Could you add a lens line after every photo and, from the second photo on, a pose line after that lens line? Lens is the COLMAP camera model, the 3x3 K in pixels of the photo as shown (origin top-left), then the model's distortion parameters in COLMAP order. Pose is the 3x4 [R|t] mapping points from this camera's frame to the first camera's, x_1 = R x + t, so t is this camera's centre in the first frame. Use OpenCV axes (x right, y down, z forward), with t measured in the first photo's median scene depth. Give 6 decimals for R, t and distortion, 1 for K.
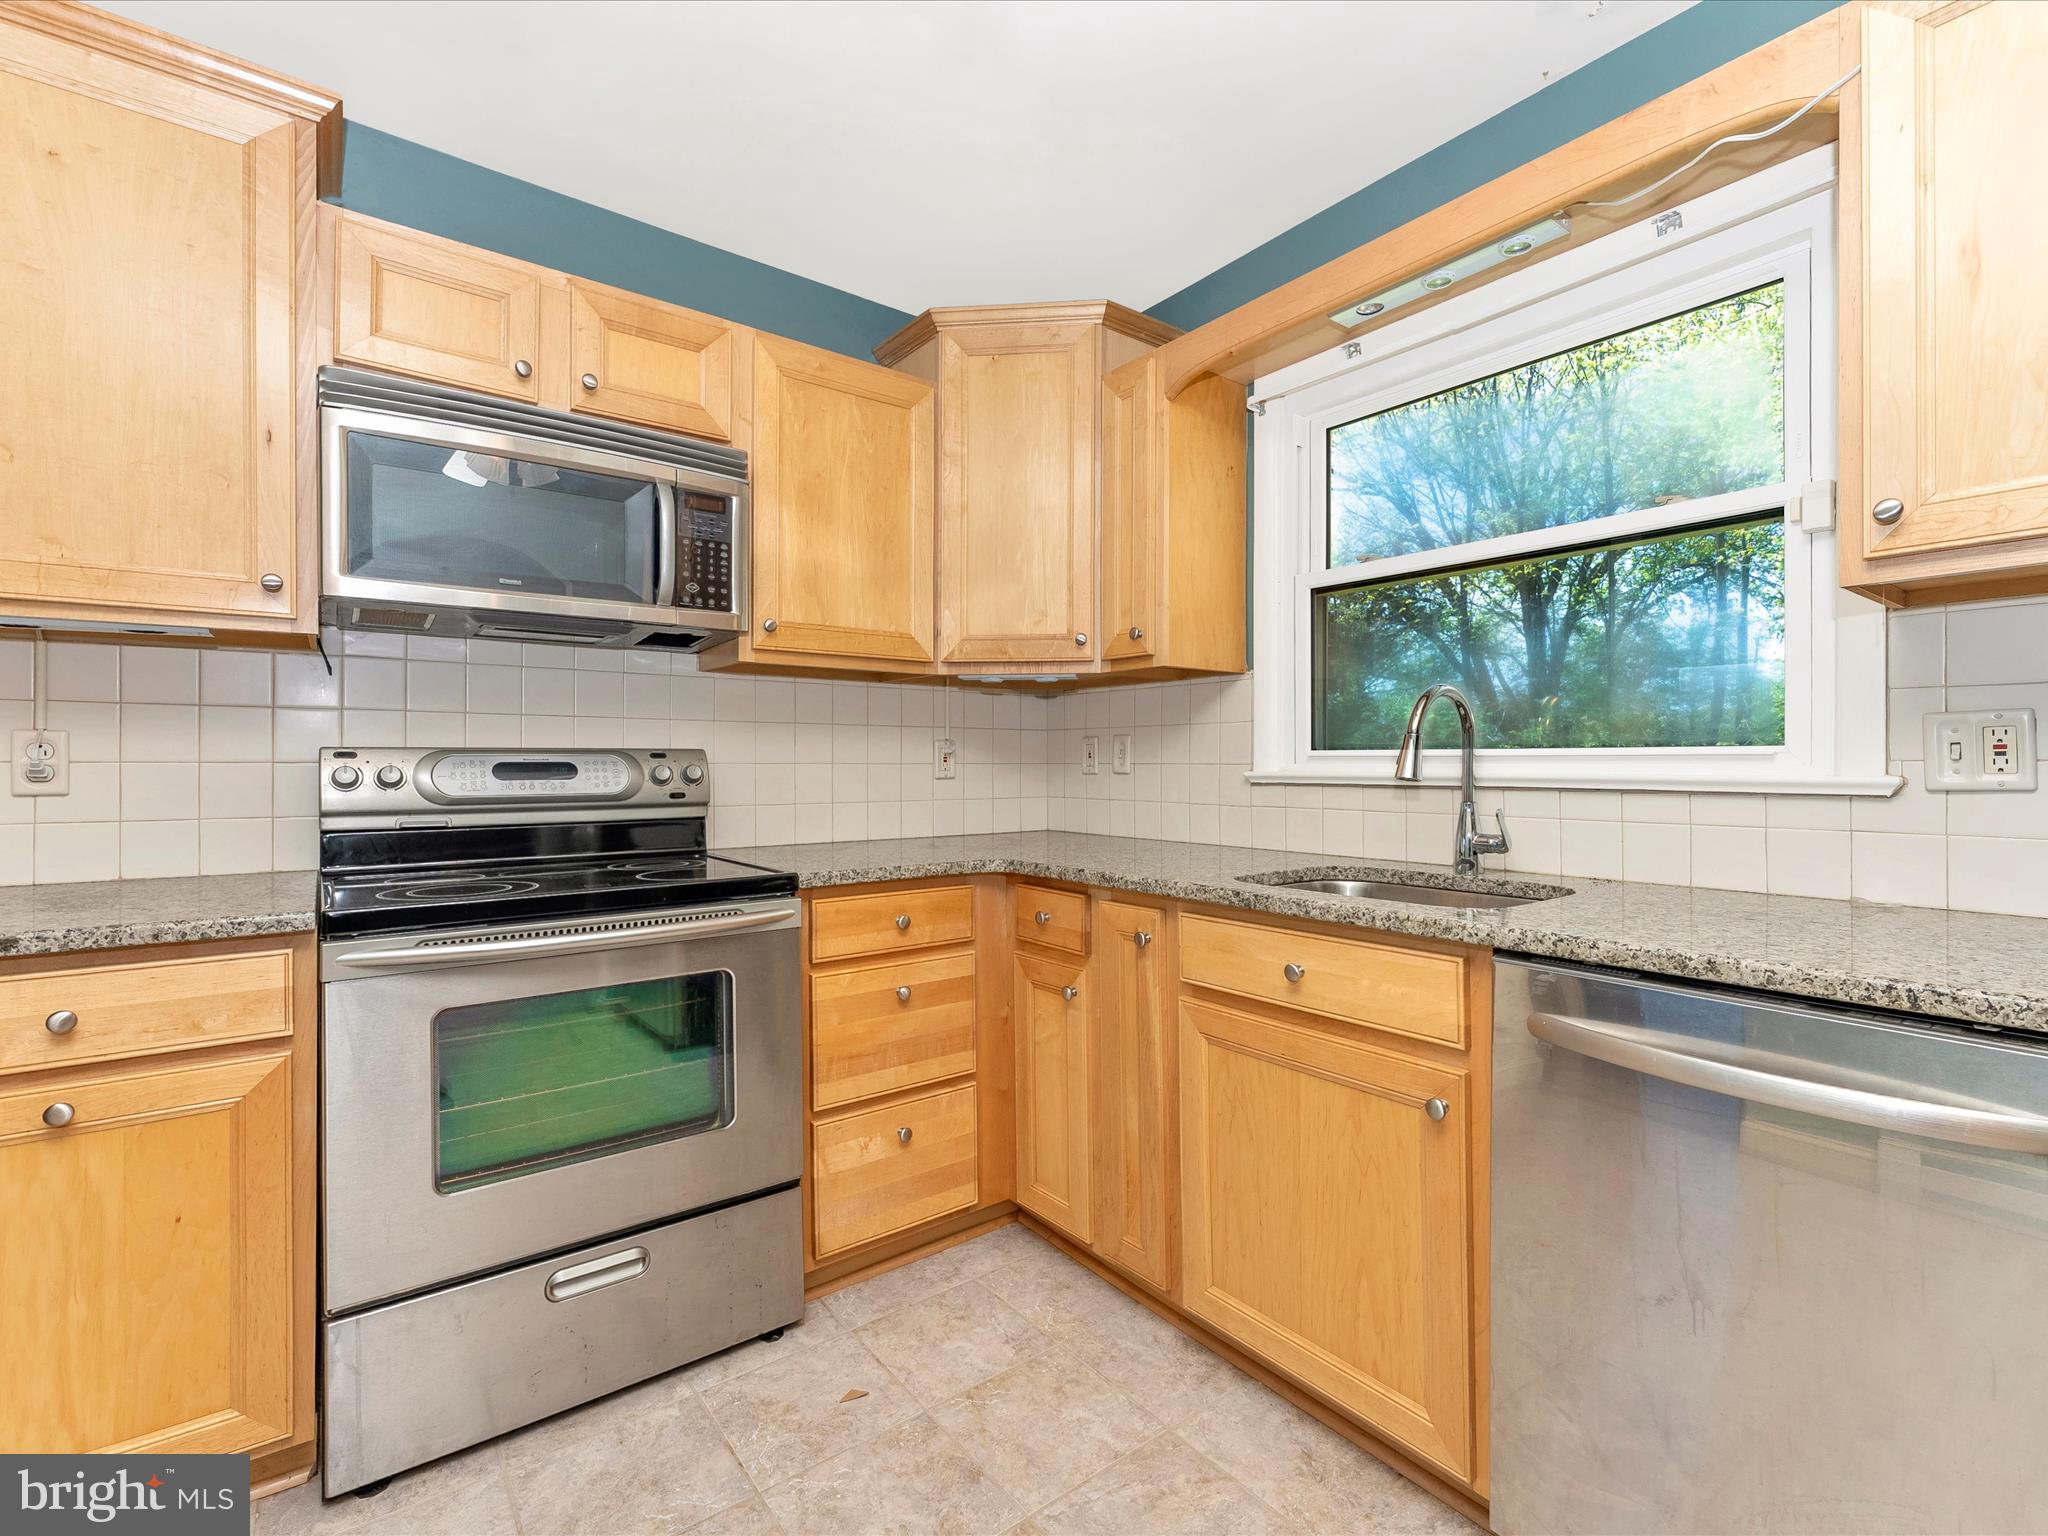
lens RADIAL K [[963.5, 0, 1024.0], [0, 963.5, 768.0], [0, 0, 1]] dist [0.000873, 0.000237]
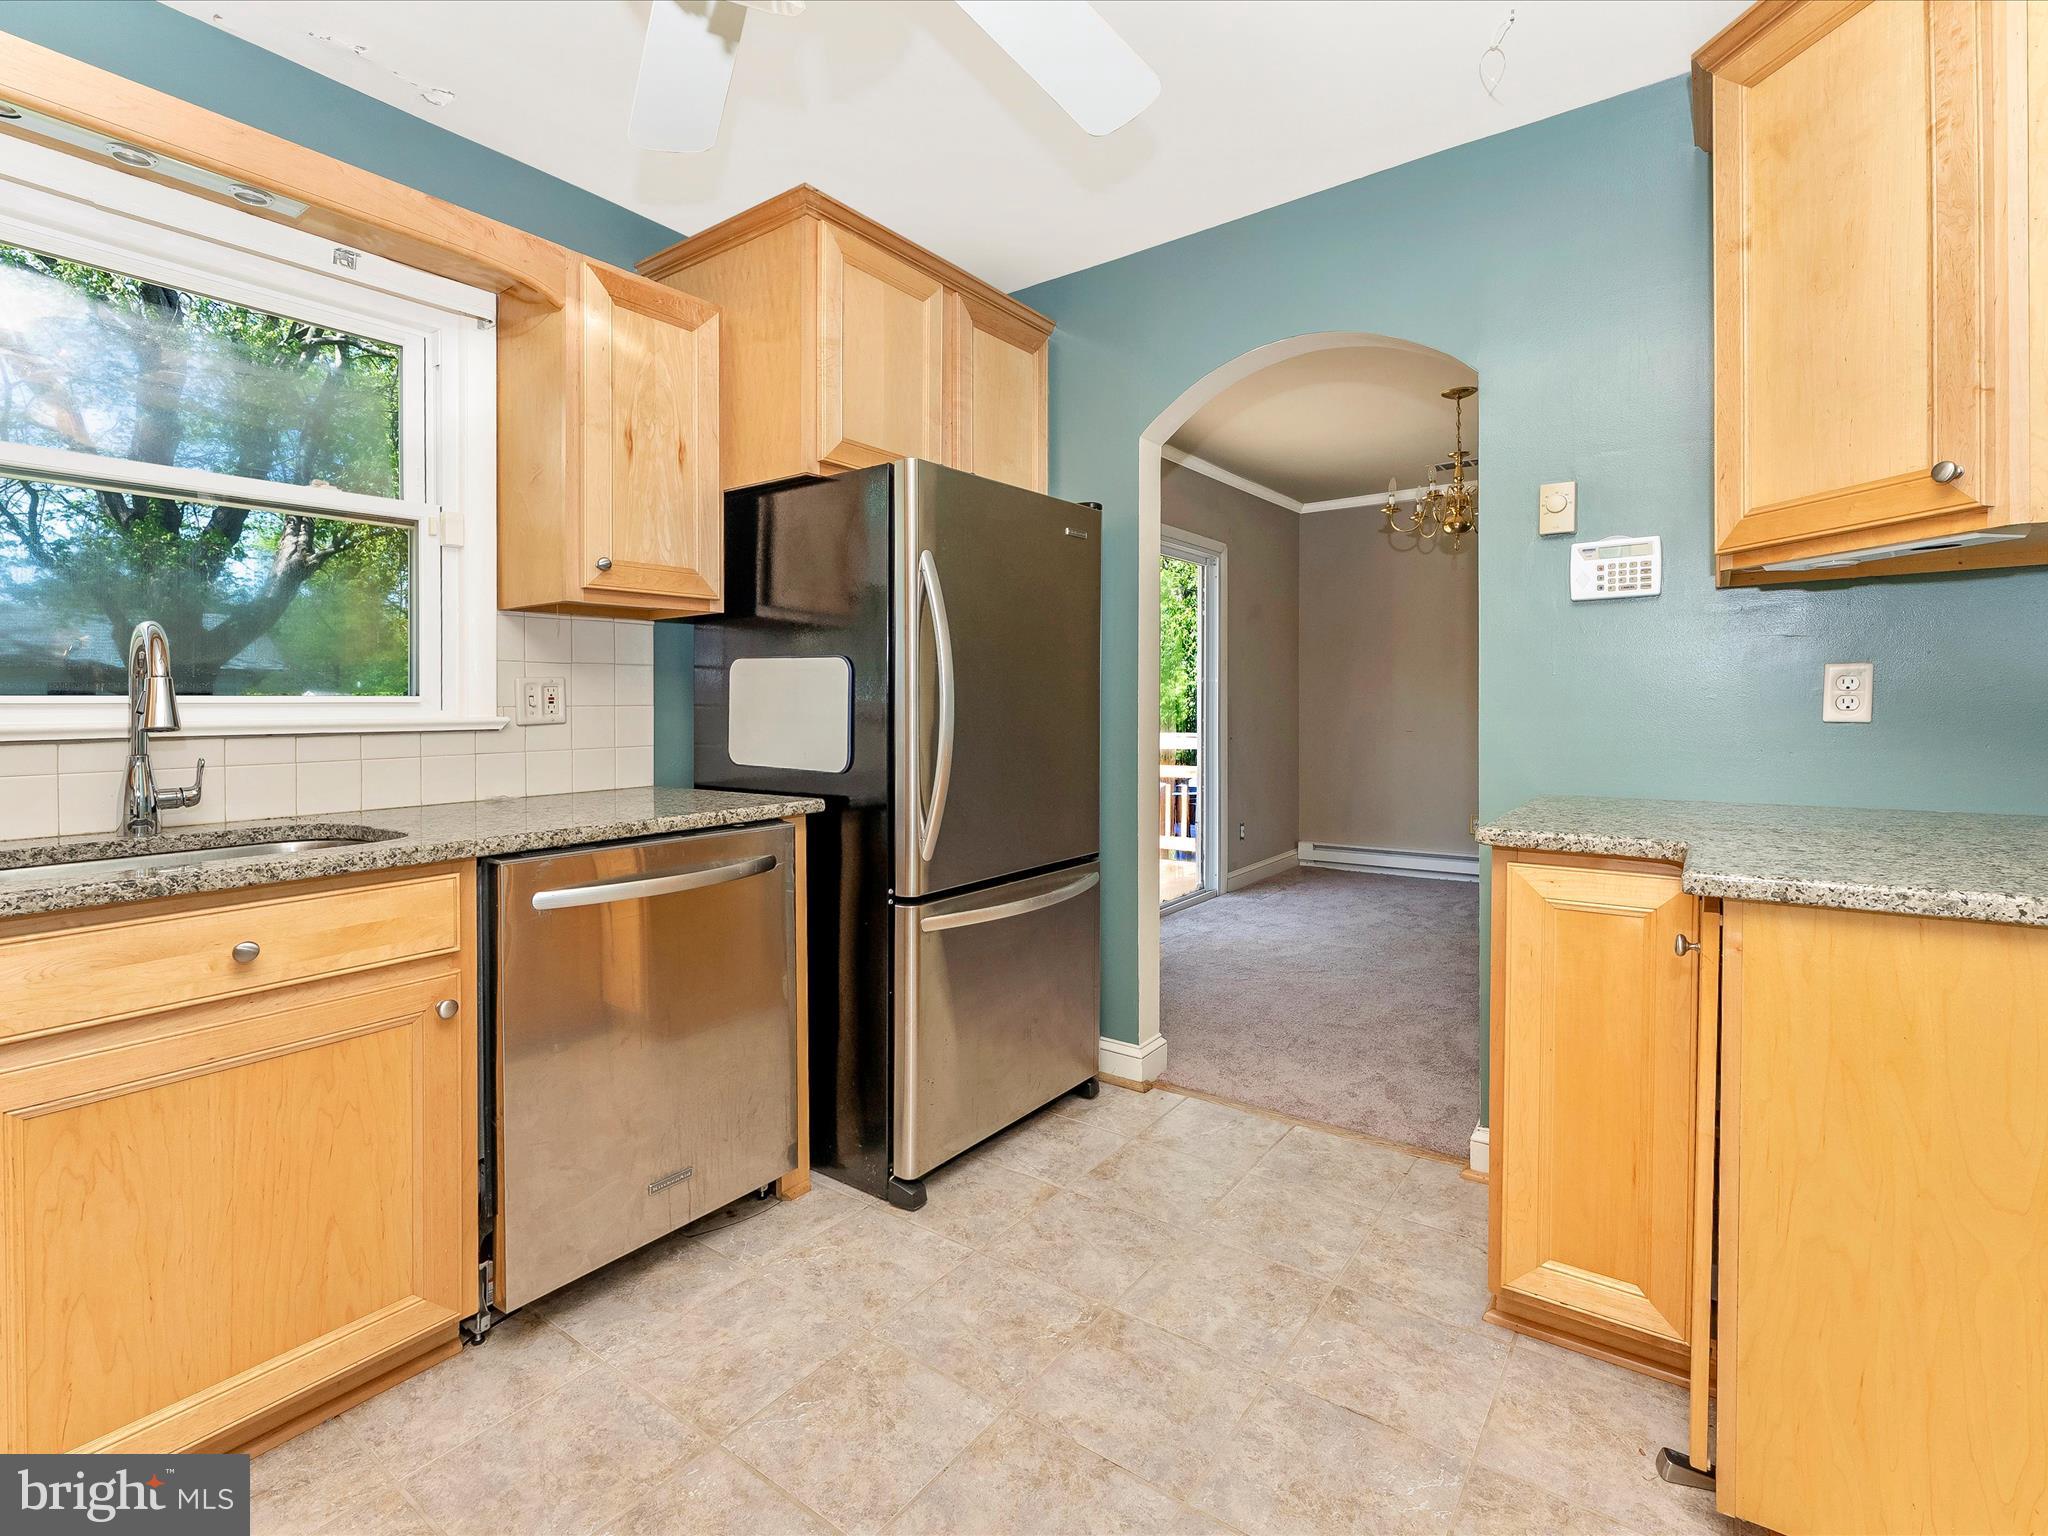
lens RADIAL K [[968.6, 0, 1022.2], [0, 968.6, 701.8], [0, 0, 1]] dist [-0.000187, 0.000045]
pose [[-0.298584, 0.005451, 0.954368, -0.730733], [0.011807, 0.999928, -0.002017, -0.002349], [-0.954310, 0.010666, -0.298627, 0.566146]]
